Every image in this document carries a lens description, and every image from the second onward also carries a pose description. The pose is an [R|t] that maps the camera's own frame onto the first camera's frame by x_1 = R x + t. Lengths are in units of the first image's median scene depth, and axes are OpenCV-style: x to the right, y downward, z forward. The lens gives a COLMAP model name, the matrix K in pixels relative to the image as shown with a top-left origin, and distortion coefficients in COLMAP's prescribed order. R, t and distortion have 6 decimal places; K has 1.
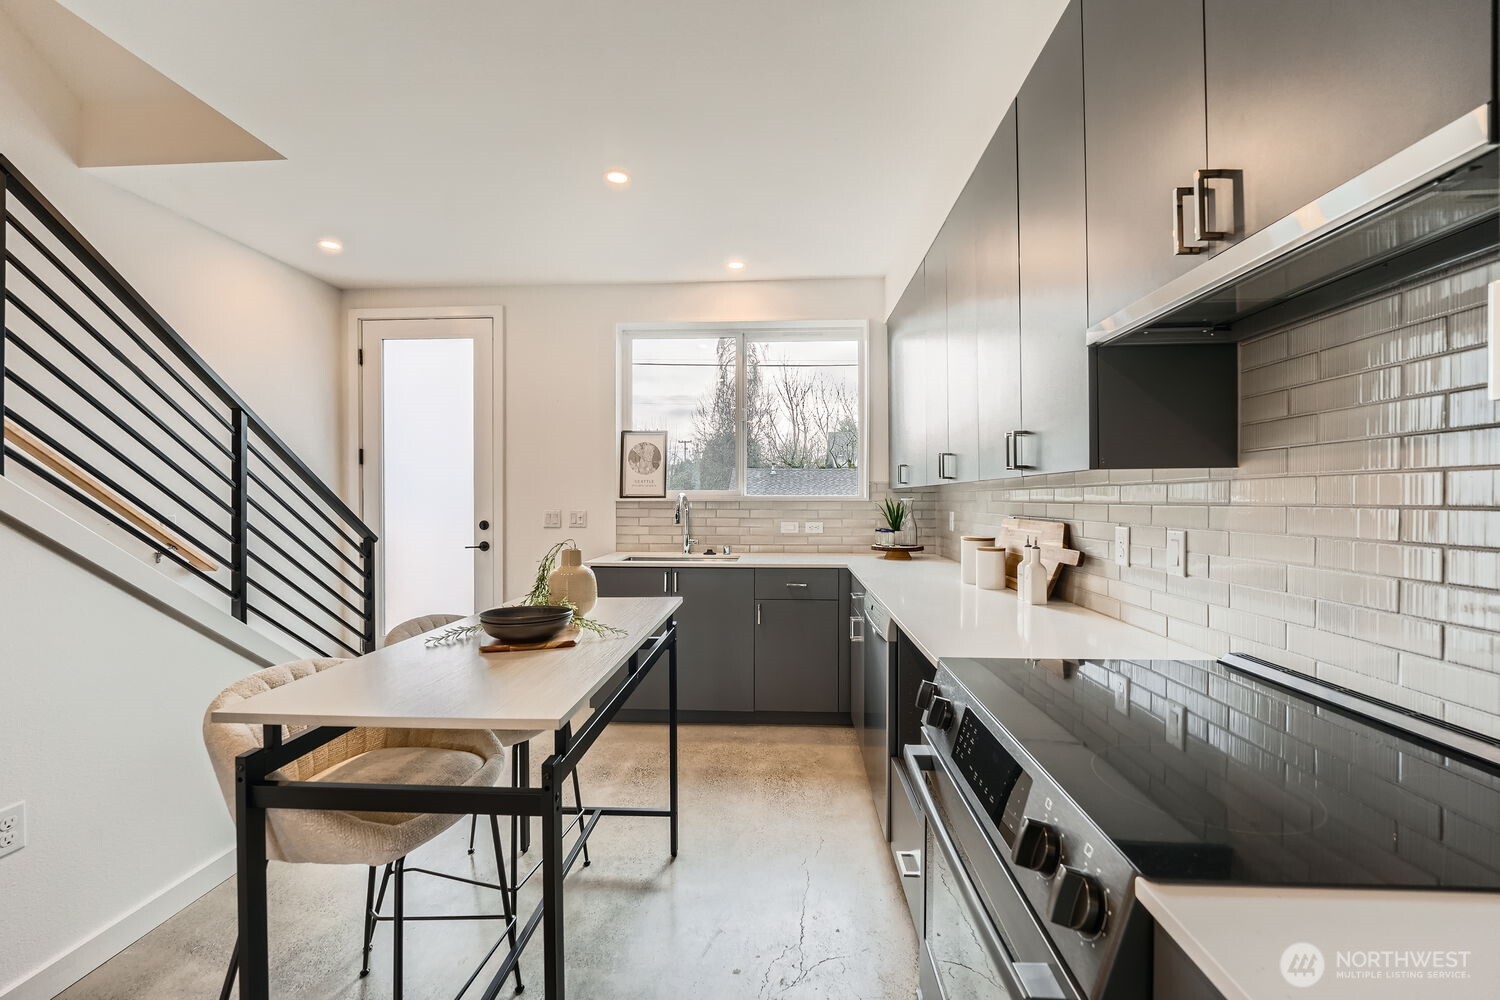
lens RADIAL K [[616.8, 0, 743.2], [0, 616.8, 500.6], [0, 0, 1]] dist [-0.014513, 0.000524]
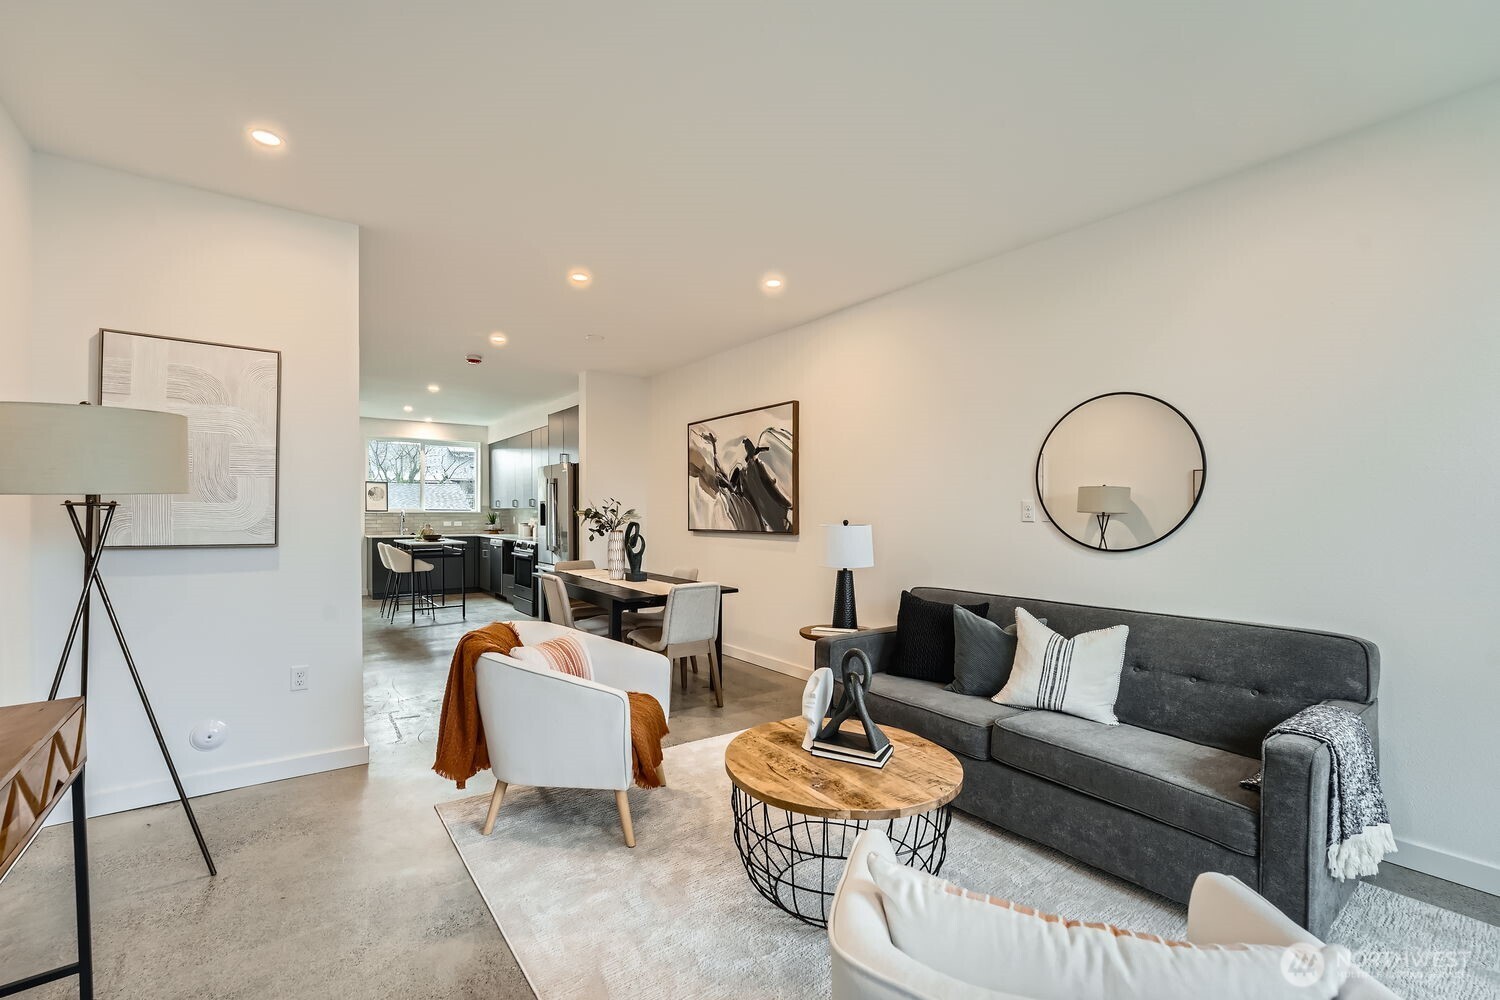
lens RADIAL K [[627.1, 0, 753.5], [0, 627.1, 519.3], [0, 0, 1]] dist [-0.003341, -0.000206]
pose [[0.759847, -0.003847, 0.650091, -0.684240], [-0.002503, 0.999958, 0.008843, 0.001424], [-0.650097, -0.008347, 0.759805, -1.866205]]
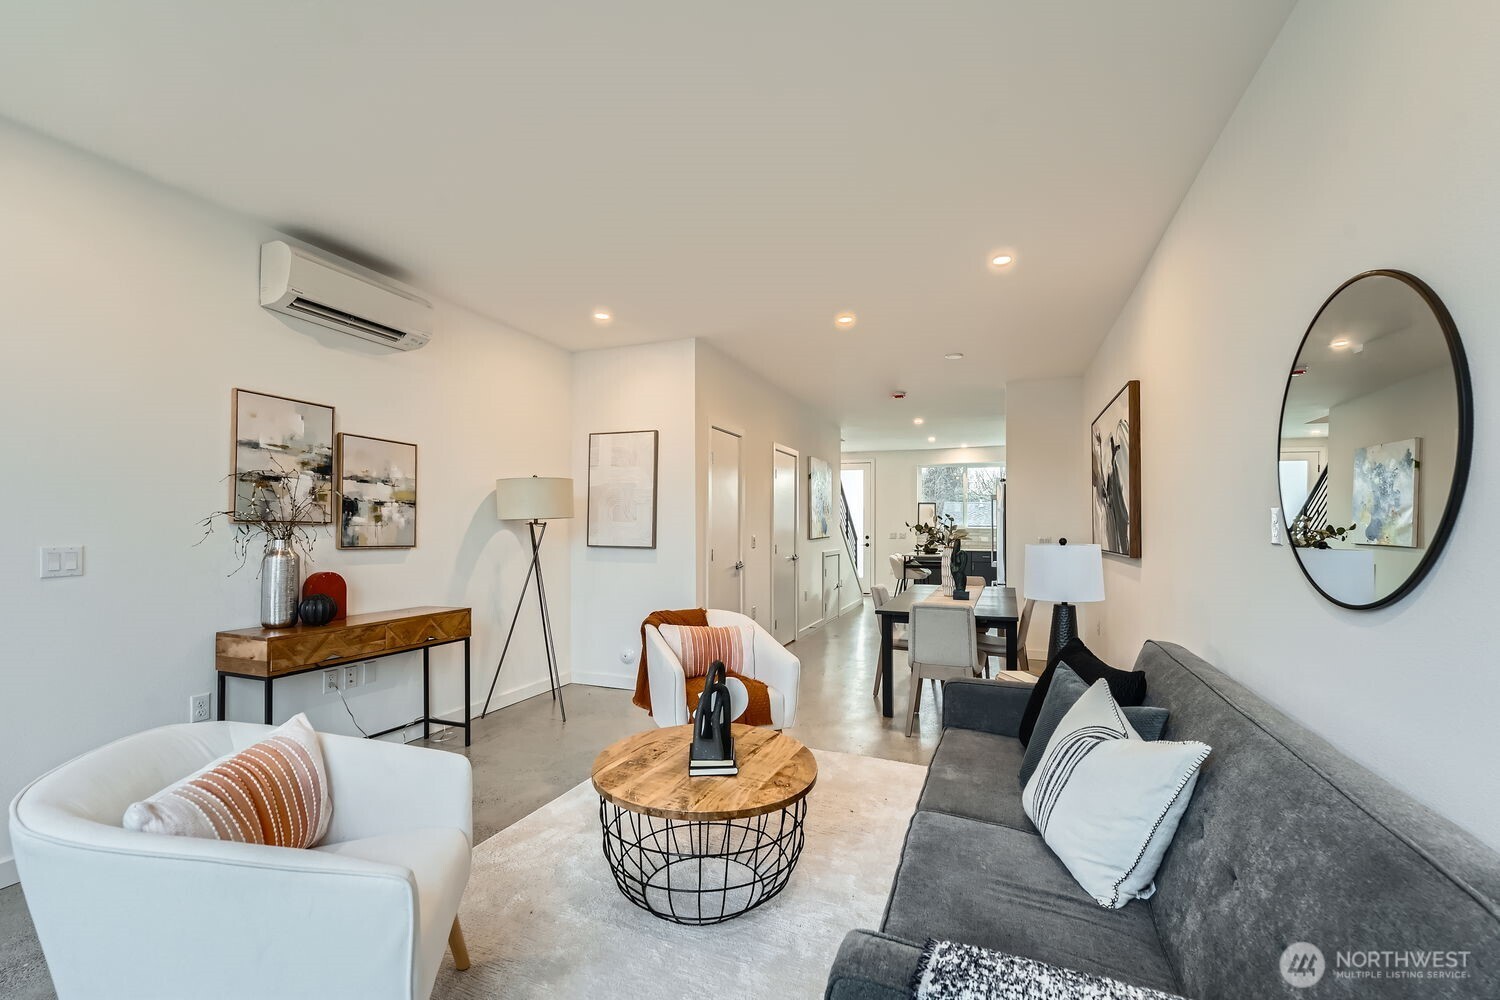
lens RADIAL K [[627.1, 0, 751.7], [0, 627.1, 509.7], [0, 0, 1]] dist [-0.003341, -0.000206]
pose [[0.948749, -0.004774, -0.315995, -0.028513], [-0.004934, 0.999540, -0.029915, 0.001287], [0.315993, 0.029941, 0.948289, -2.043040]]
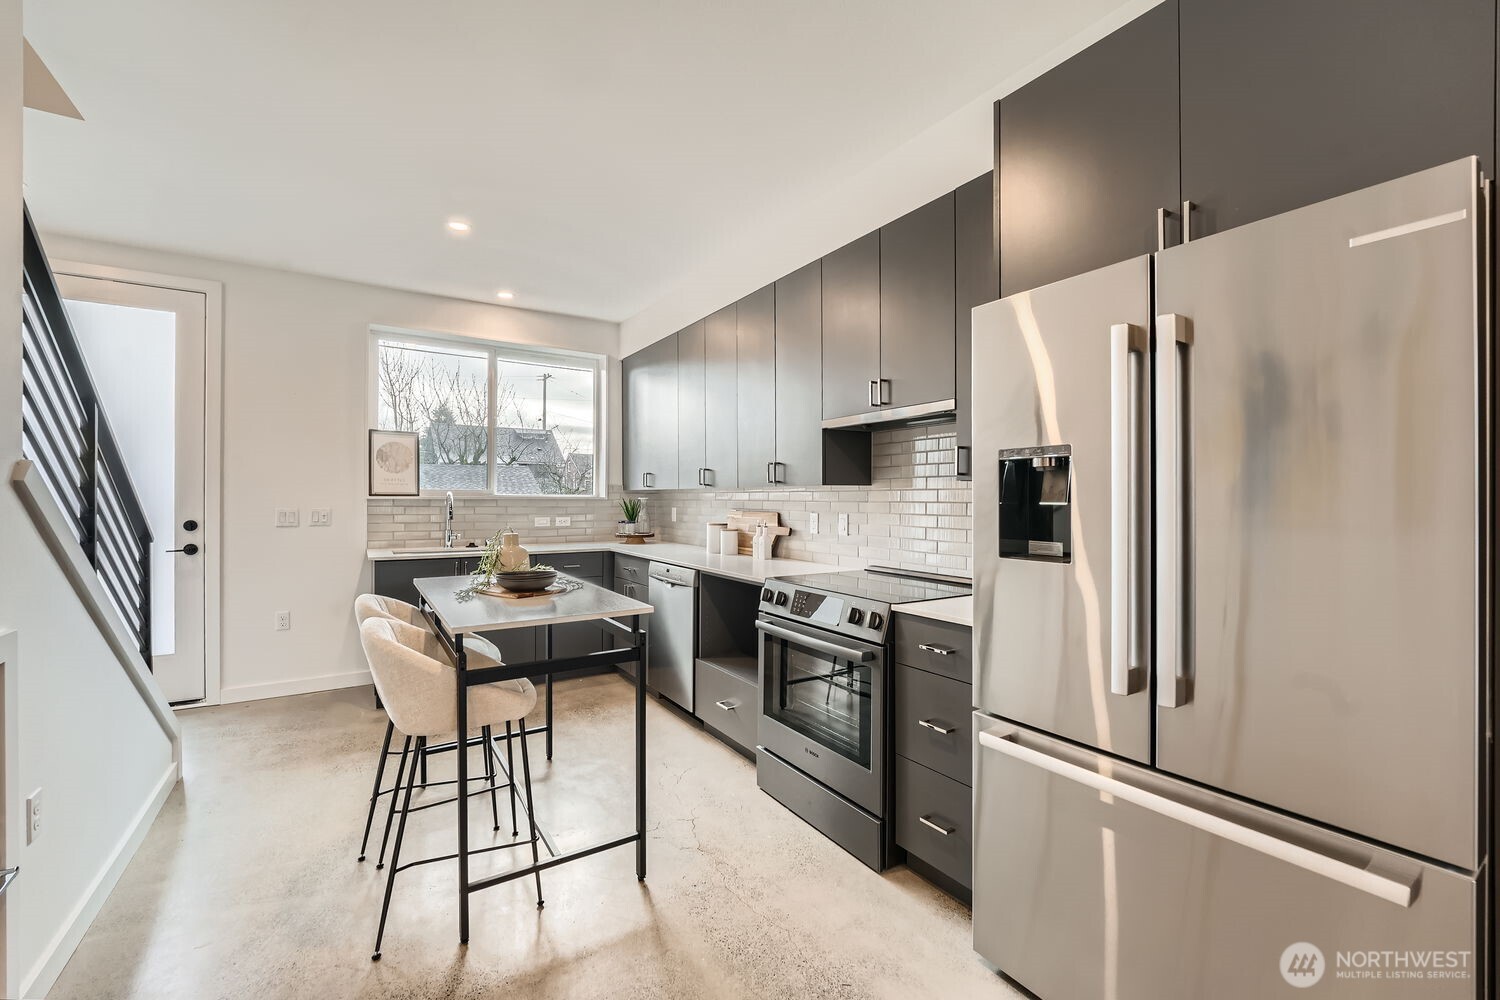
lens RADIAL K [[616.8, 0, 764.4], [0, 616.8, 503.2], [0, 0, 1]] dist [-0.014513, 0.000524]
pose [[0.799003, -0.001252, 0.601326, -0.322093], [-0.002659, 0.999981, 0.005616, 0.000293], [-0.601321, -0.006086, 0.798984, -0.217958]]
